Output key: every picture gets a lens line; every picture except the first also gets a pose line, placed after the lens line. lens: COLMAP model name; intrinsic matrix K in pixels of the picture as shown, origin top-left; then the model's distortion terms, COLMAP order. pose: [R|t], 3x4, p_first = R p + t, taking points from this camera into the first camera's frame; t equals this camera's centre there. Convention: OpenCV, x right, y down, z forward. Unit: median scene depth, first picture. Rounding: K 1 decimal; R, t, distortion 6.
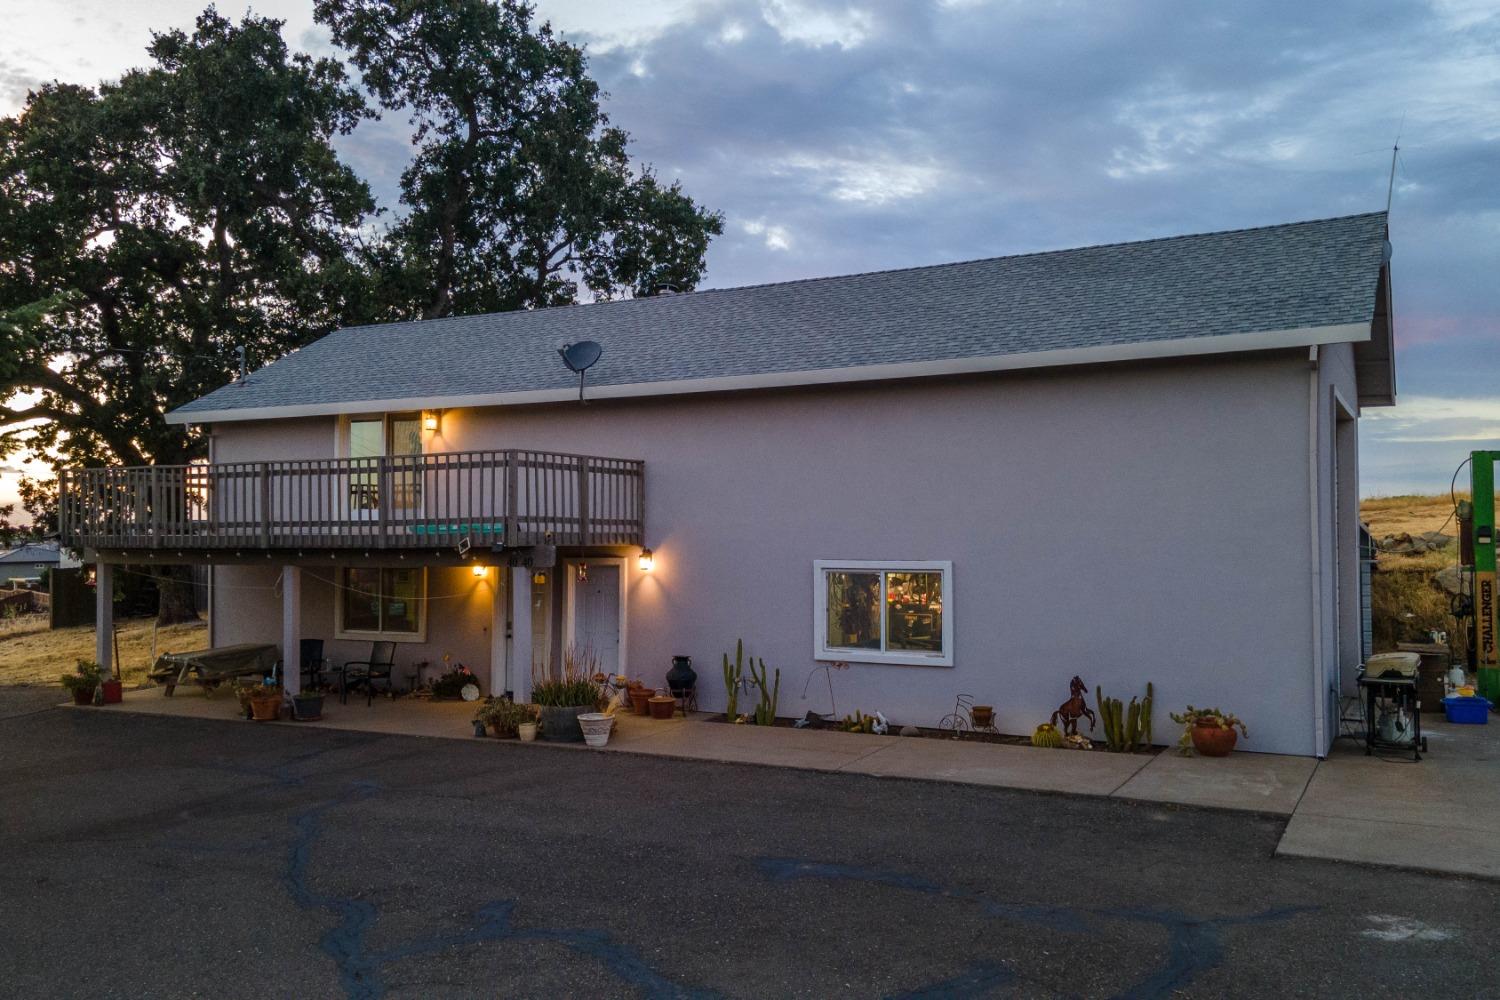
lens RADIAL K [[1240.2, 0, 753.7], [0, 1240.2, 525.2], [0, 0, 1]] dist [0.027255, -0.001562]
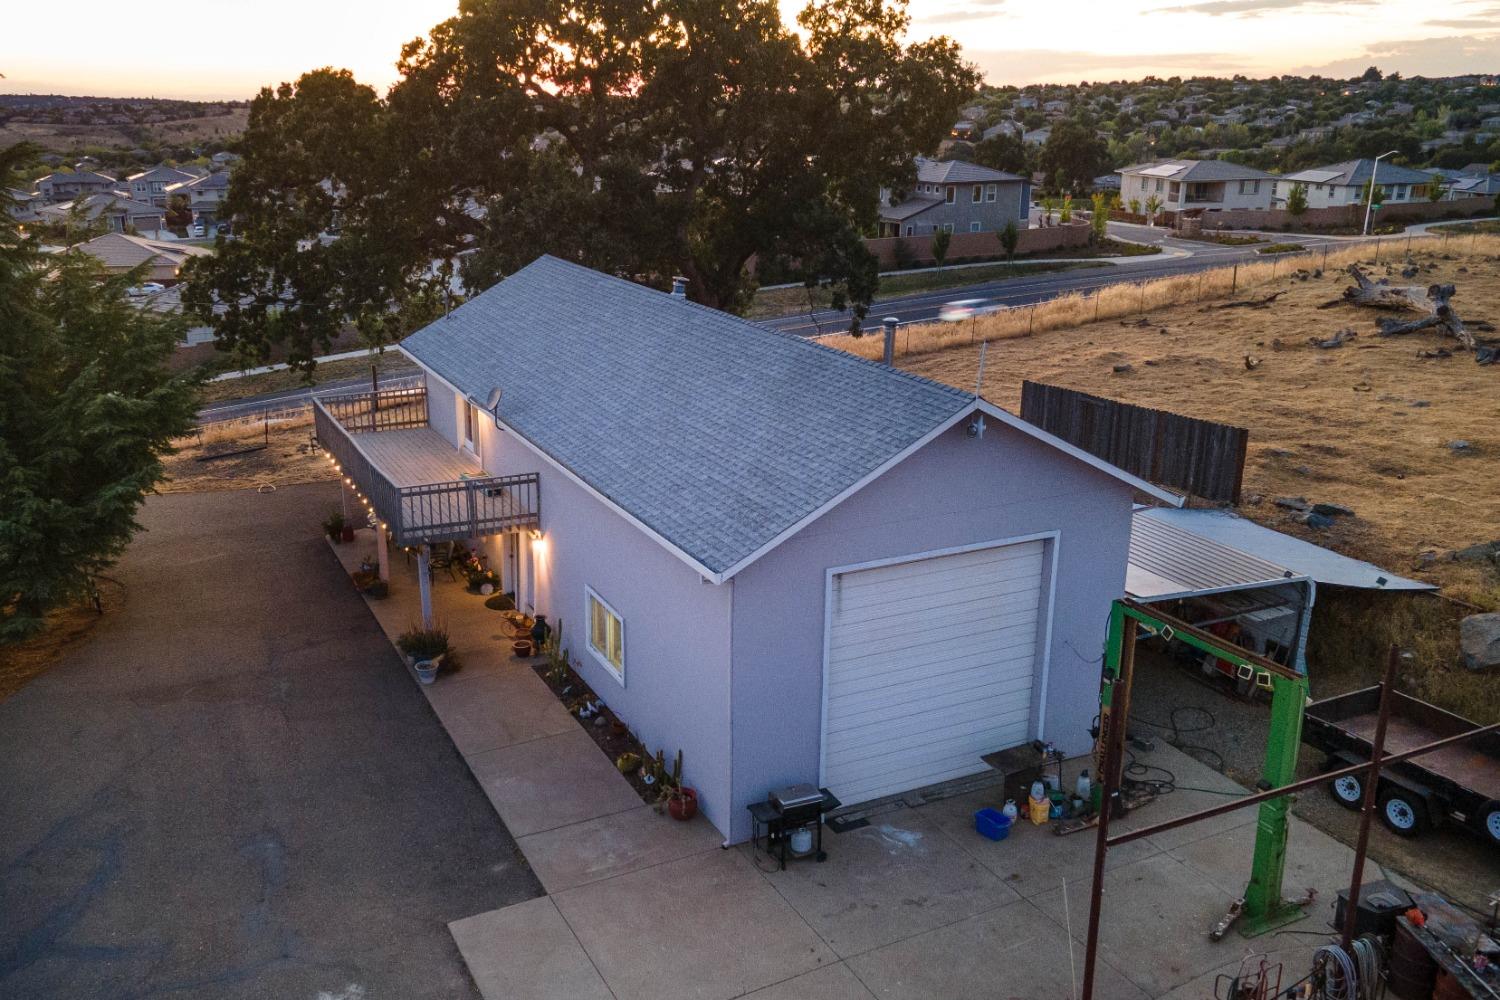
lens RADIAL K [[1296.9, 0, 750.0], [0, 1296.9, 500.0], [0, 0, 1]] dist [0.008598, 0.109577]
pose [[0.816866, 0.185000, -0.546355, 1.089725], [-0.011740, 0.952310, 0.304908, -0.565496], [0.576707, -0.242655, 0.780082, -0.013547]]
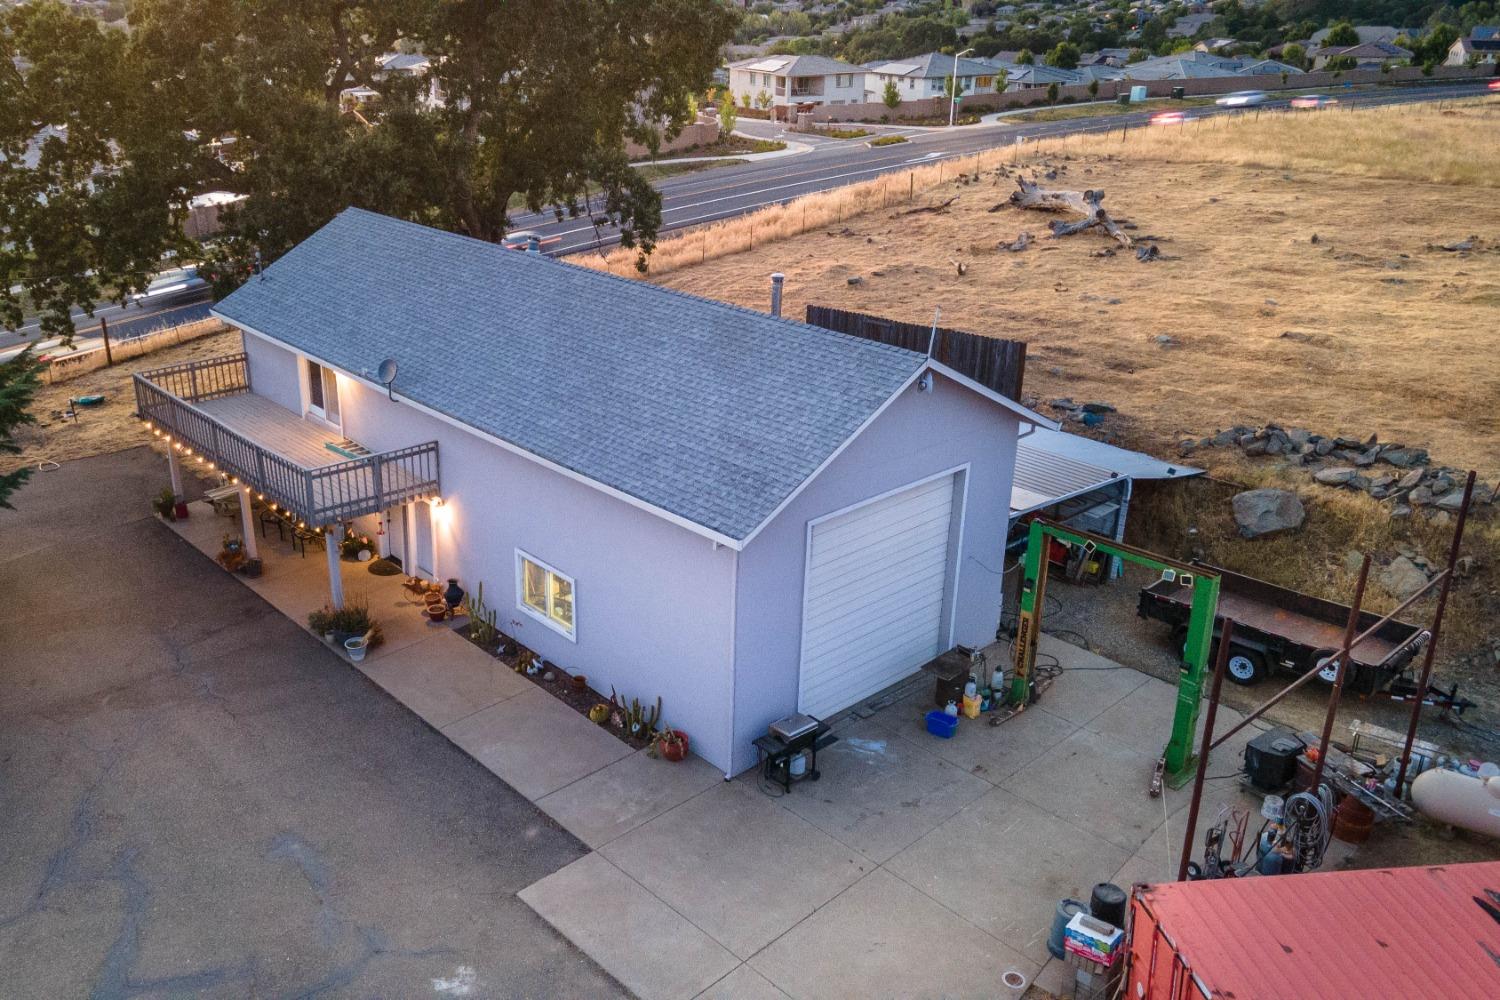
lens RADIAL K [[1257.3, 0, 689.9], [0, 1257.3, 482.6], [0, 0, 1]] dist [0.047022, 0.003517]
pose [[0.938634, 0.140212, -0.315129, 0.771717], [-0.013787, 0.928166, 0.371910, -0.658776], [0.344638, -0.344743, 0.873142, -0.214288]]
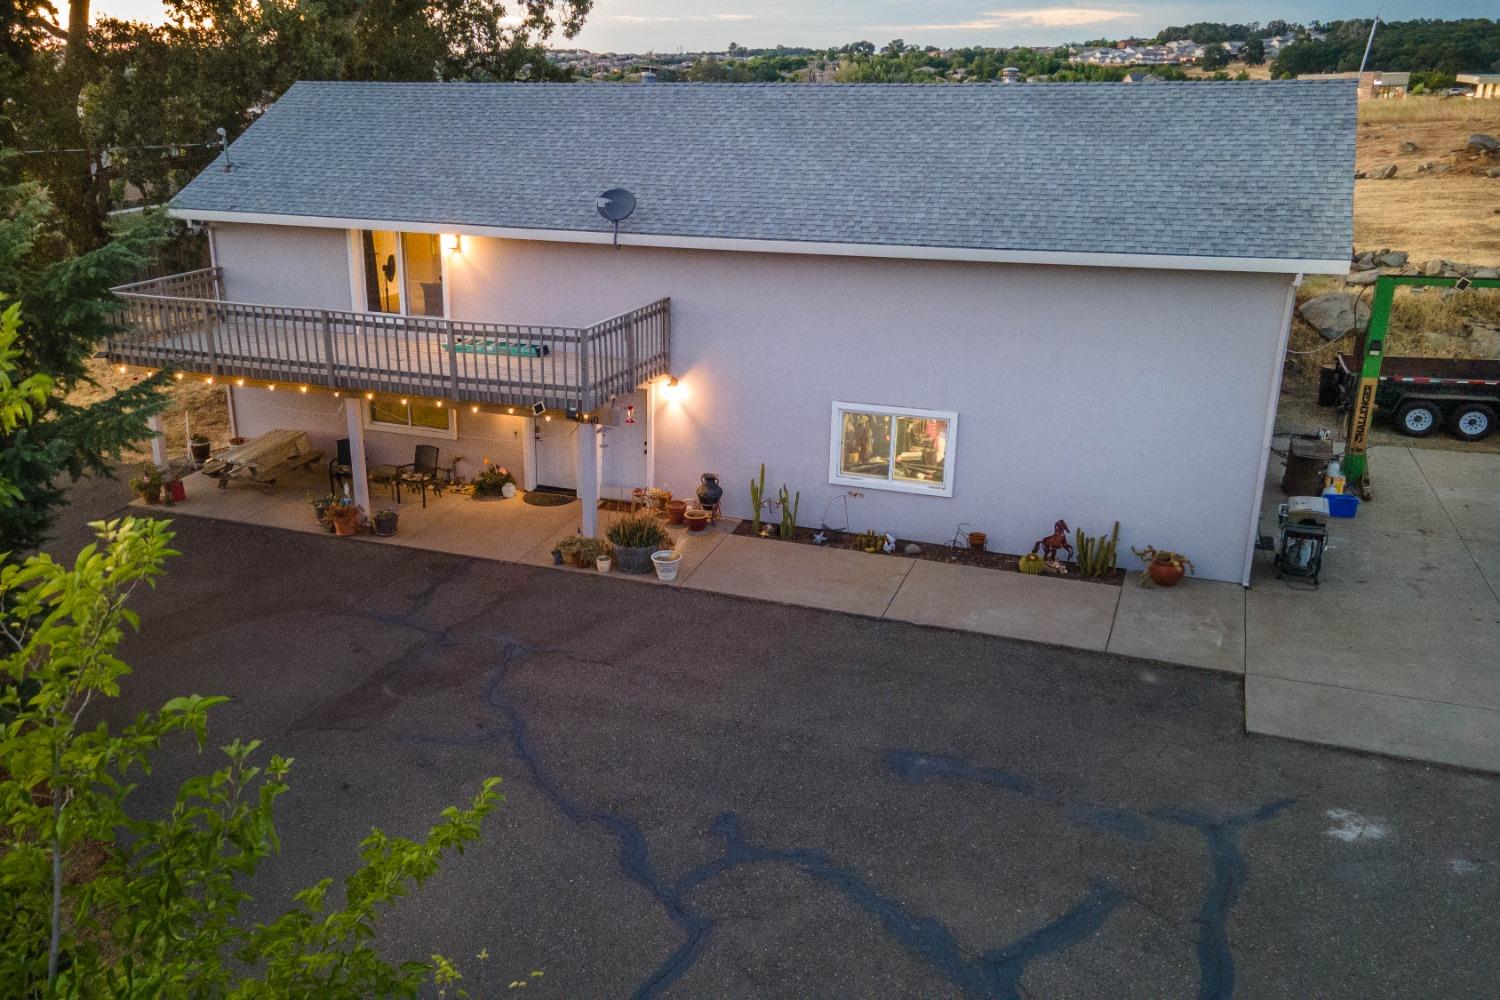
lens RADIAL K [[1229.1, 0, 677.7], [0, 1229.1, 501.2], [0, 0, 1]] dist [0.012494, 0.004239]
pose [[0.995243, -0.030364, 0.092573, -0.225366], [-0.002143, 0.943139, 0.332391, -0.292592], [-0.097402, -0.331008, 0.938587, -0.099788]]
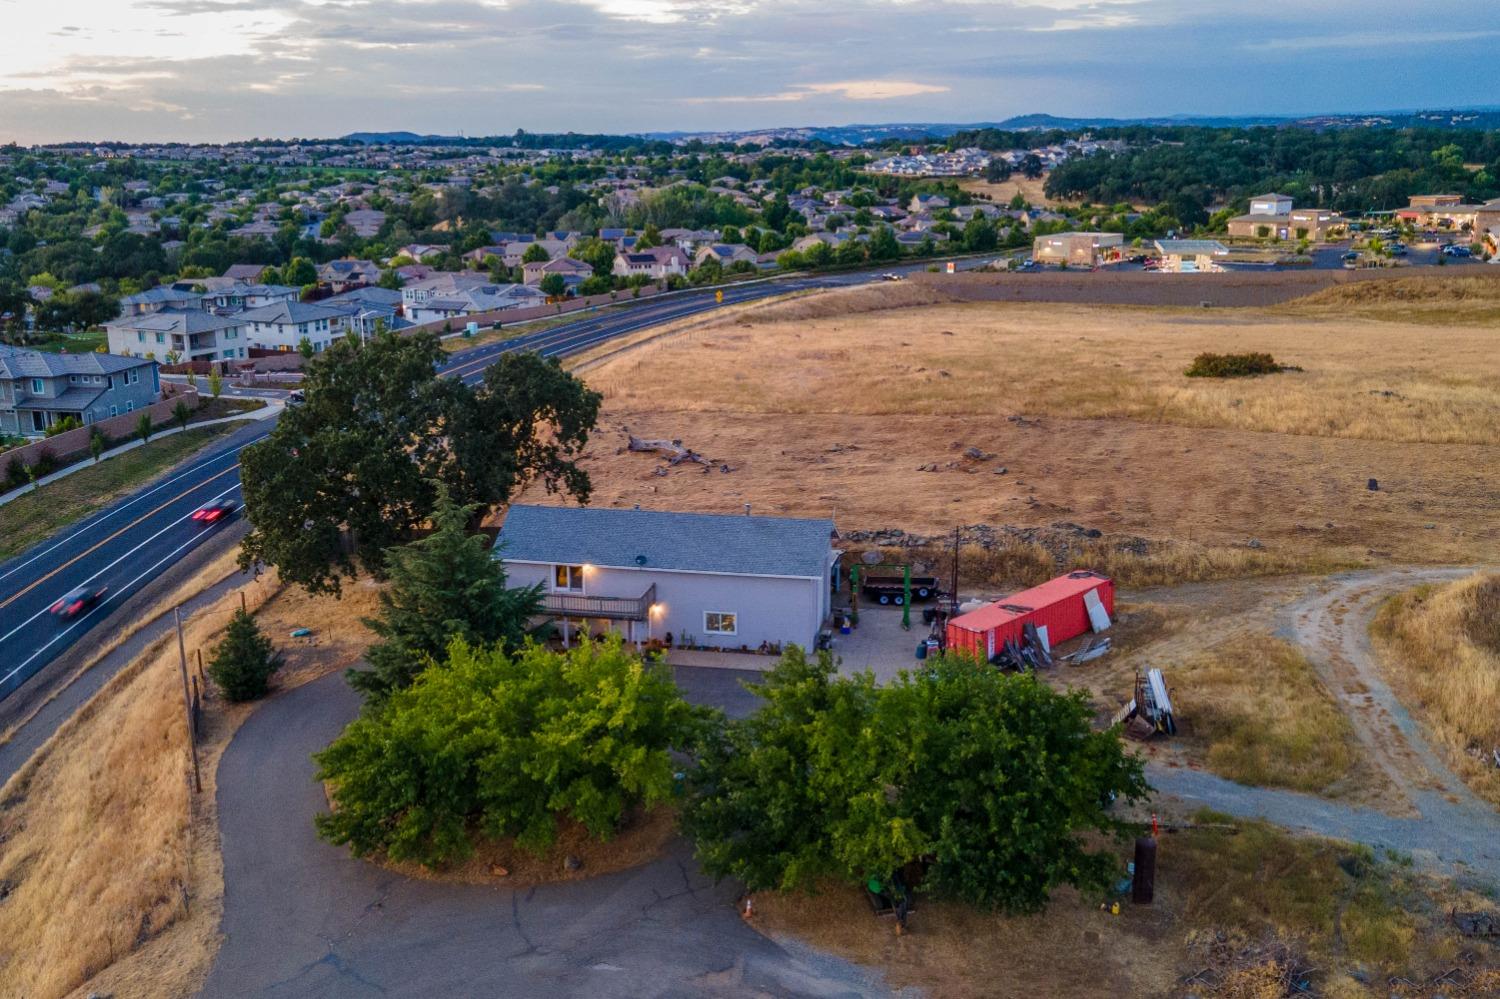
lens RADIAL K [[1296.9, 0, 750.0], [0, 1296.9, 499.5], [0, 0, 1]] dist [0.008598, 0.109577]
pose [[0.954009, -0.059150, 0.293886, -1.175906], [-0.013816, 0.970624, 0.240206, -1.534024], [-0.299461, -0.233219, 0.925166, -3.319902]]
